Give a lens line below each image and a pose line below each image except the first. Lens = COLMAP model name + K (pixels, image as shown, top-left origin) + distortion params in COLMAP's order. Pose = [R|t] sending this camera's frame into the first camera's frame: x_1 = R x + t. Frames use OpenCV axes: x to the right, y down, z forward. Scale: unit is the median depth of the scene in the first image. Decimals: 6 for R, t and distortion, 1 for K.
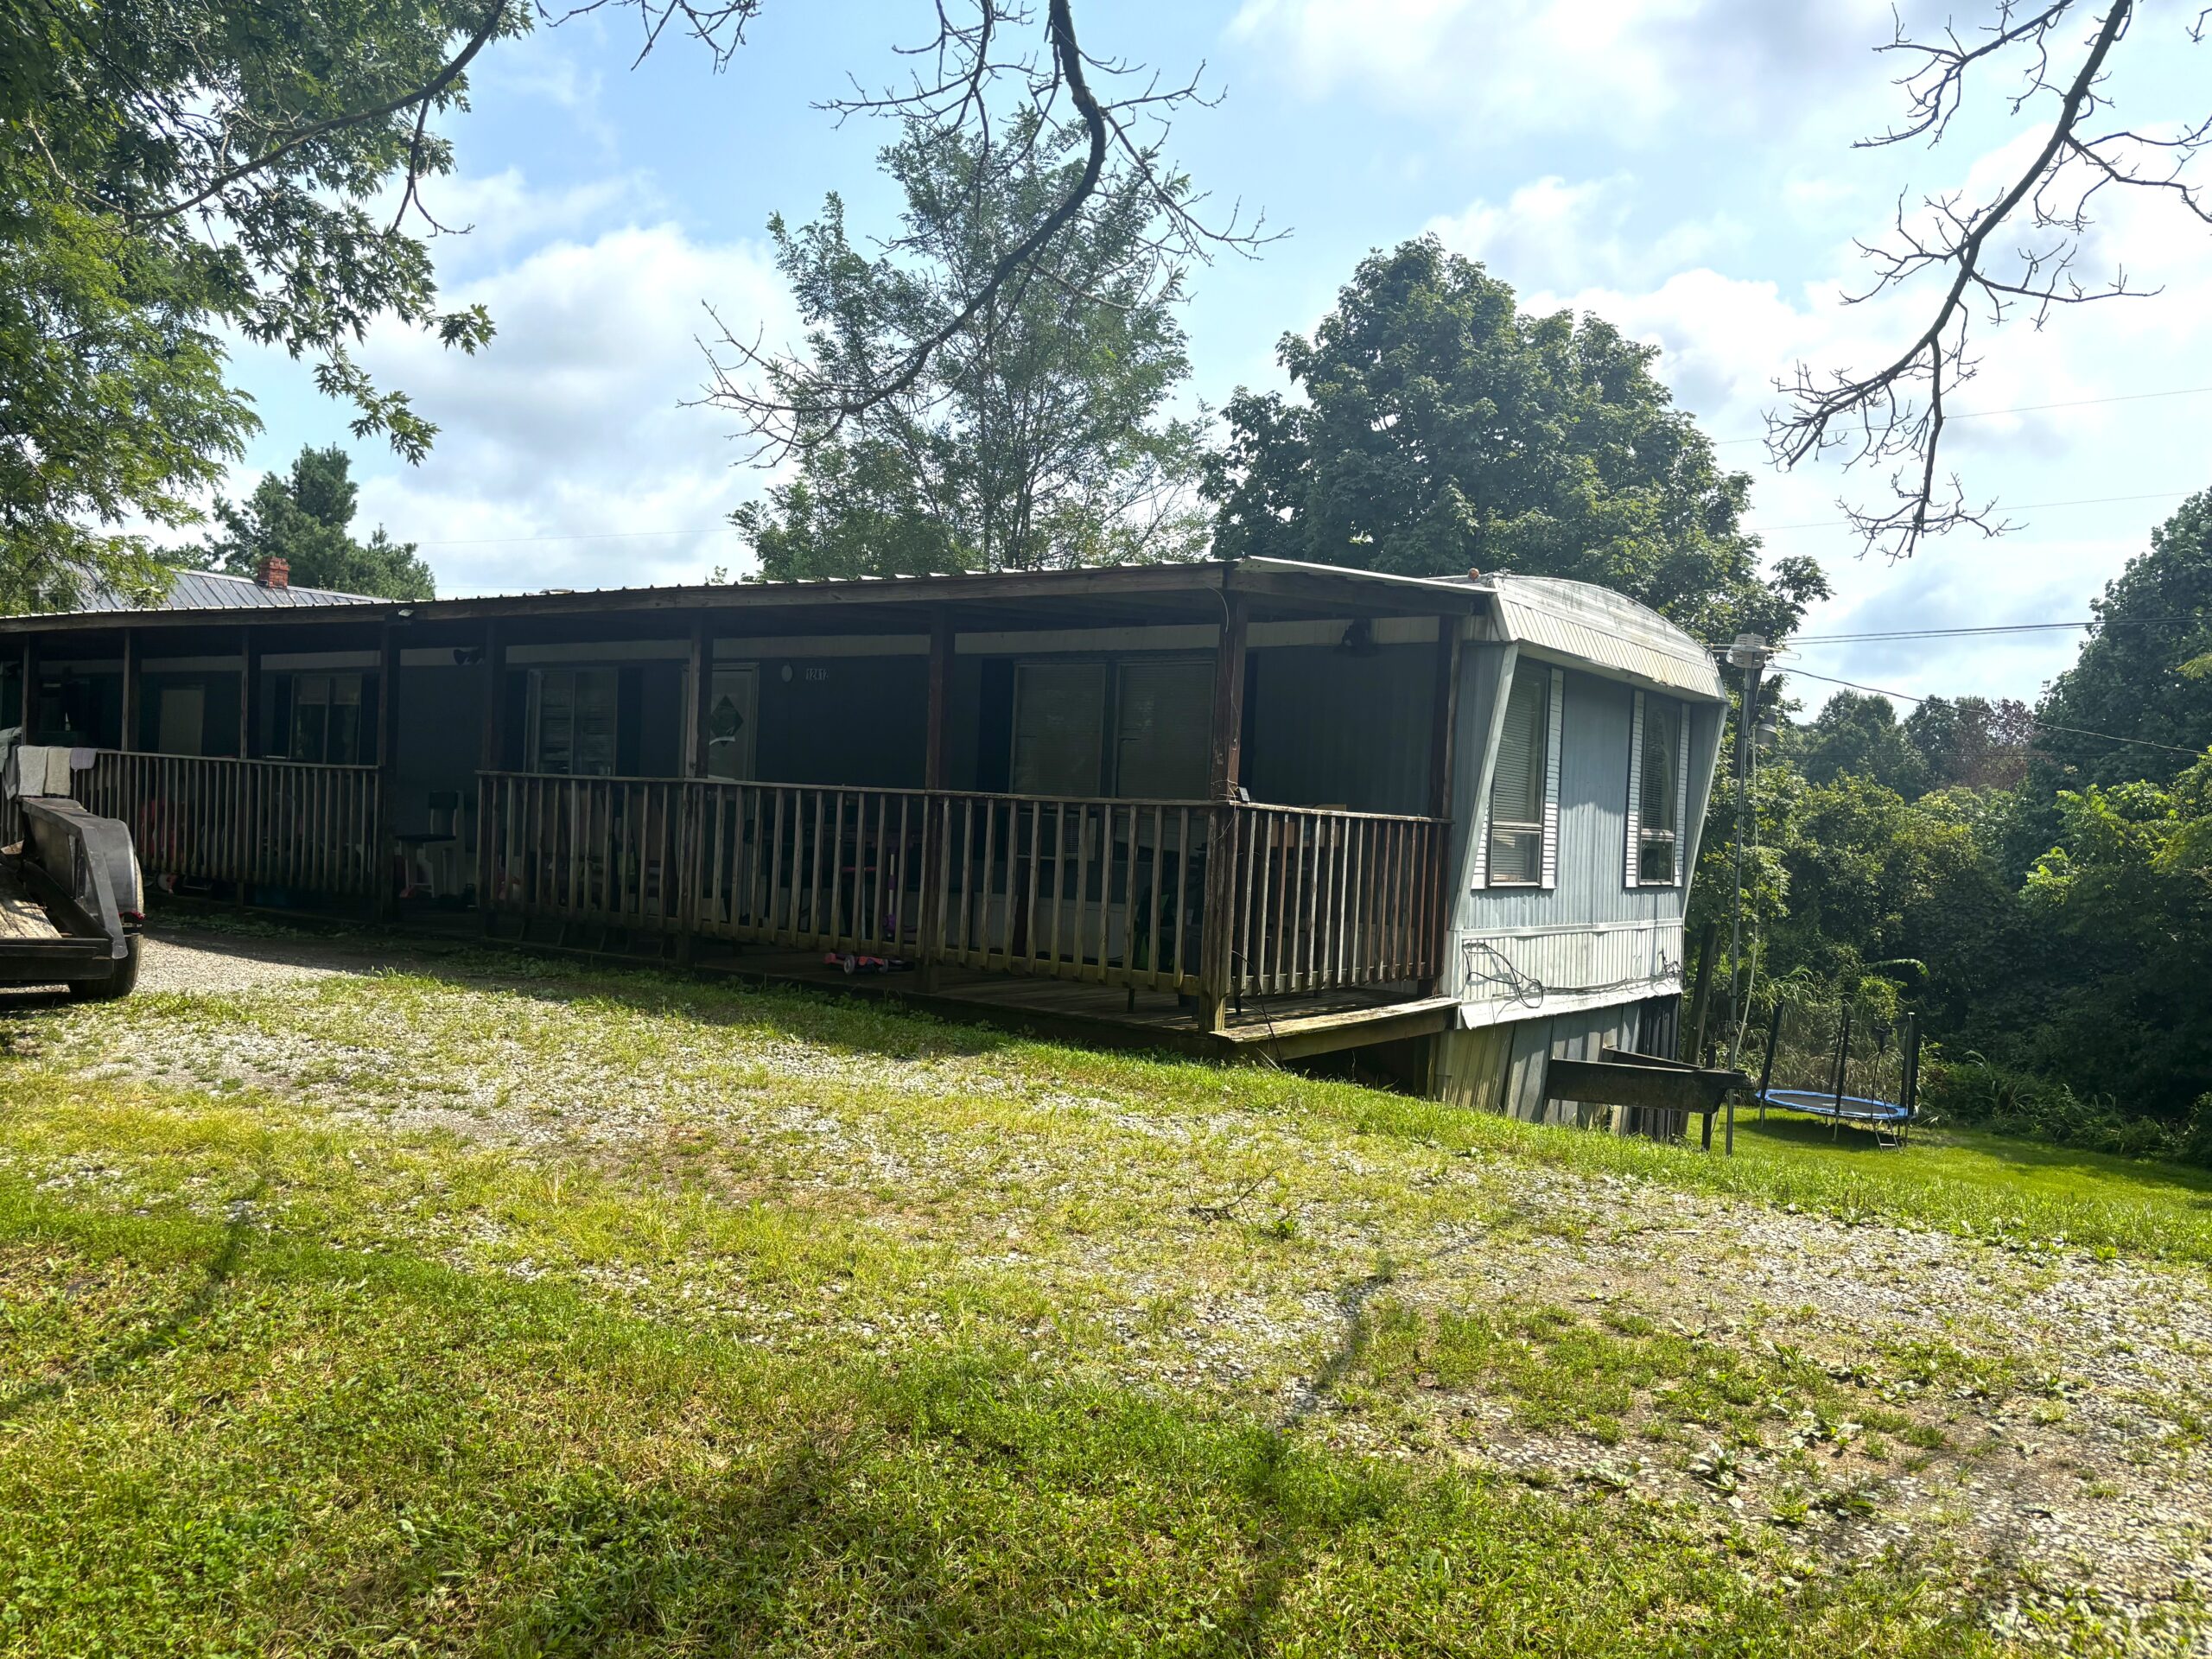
lens RADIAL K [[1660.8, 0, 1098.3], [0, 1660.8, 845.7], [0, 0, 1]] dist [0.011502, -0.000407]
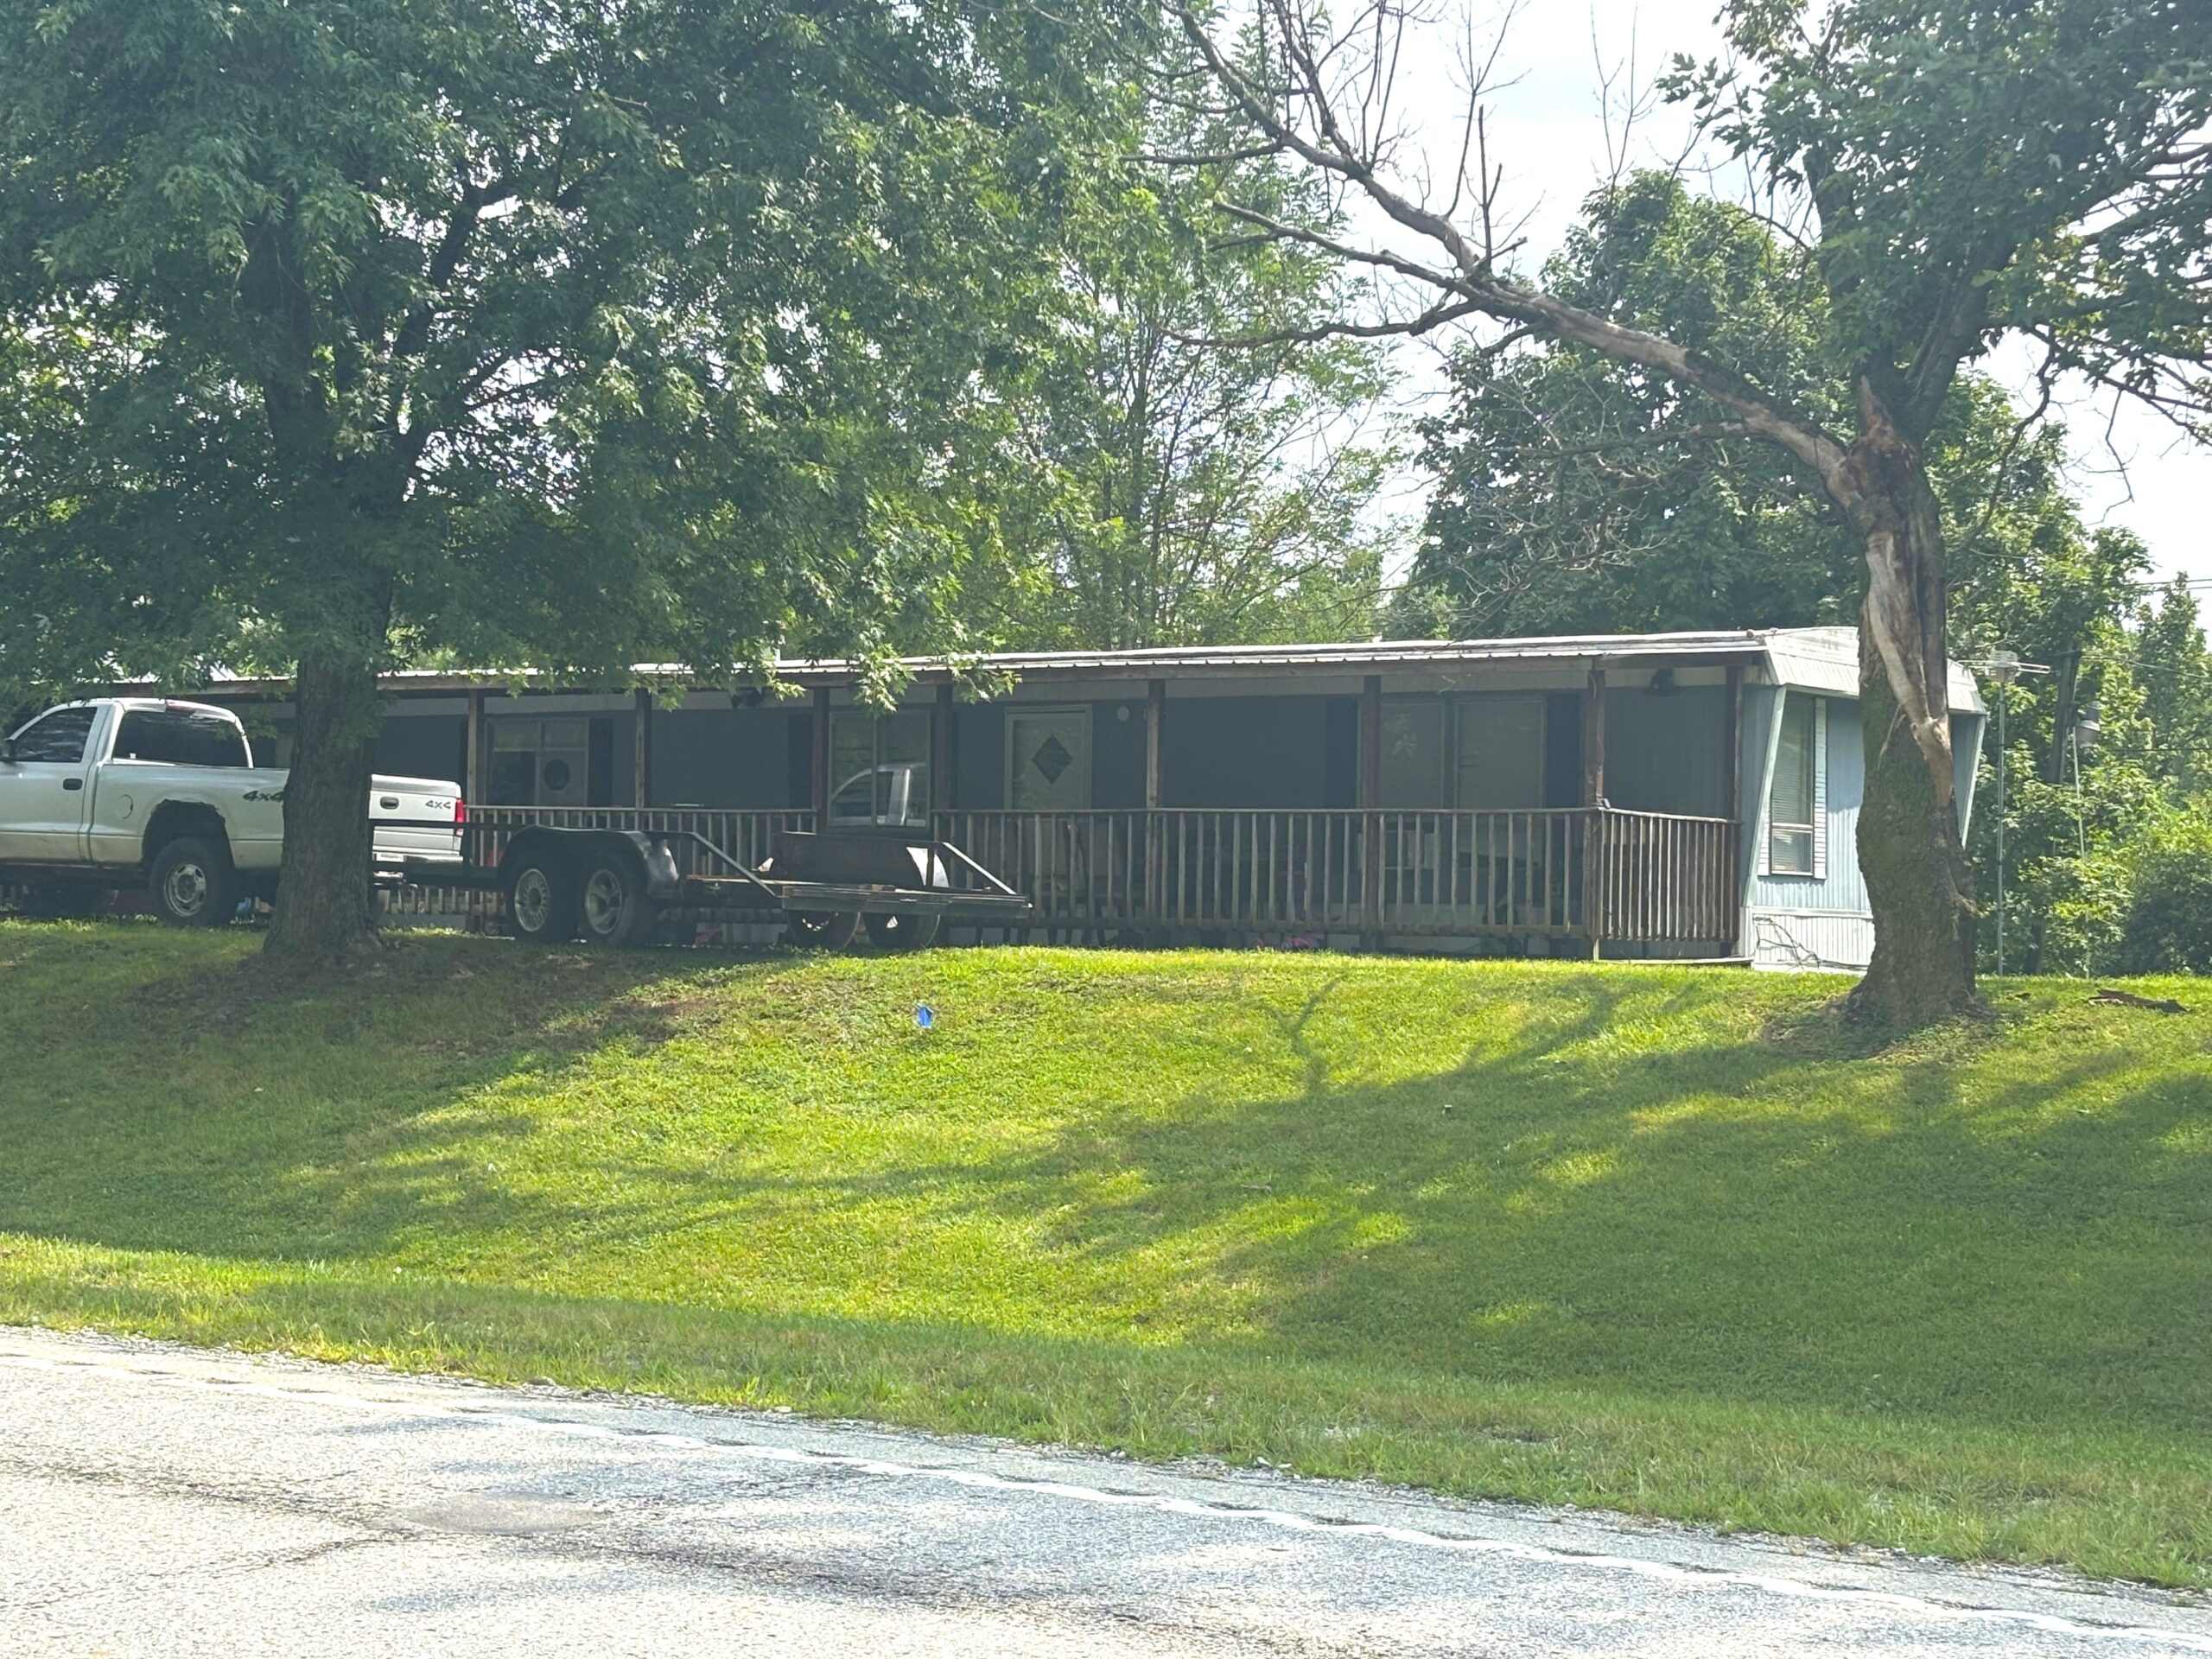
lens RADIAL K [[4155.6, 0, 1108.1], [0, 4155.6, 823.0], [0, 0, 1]] dist [0.195780, 0.000000]
pose [[0.996879, -0.030710, 0.072723, -0.502753], [0.033695, 0.998624, -0.040185, 0.097275], [-0.071389, 0.042510, 0.996542, -2.152430]]
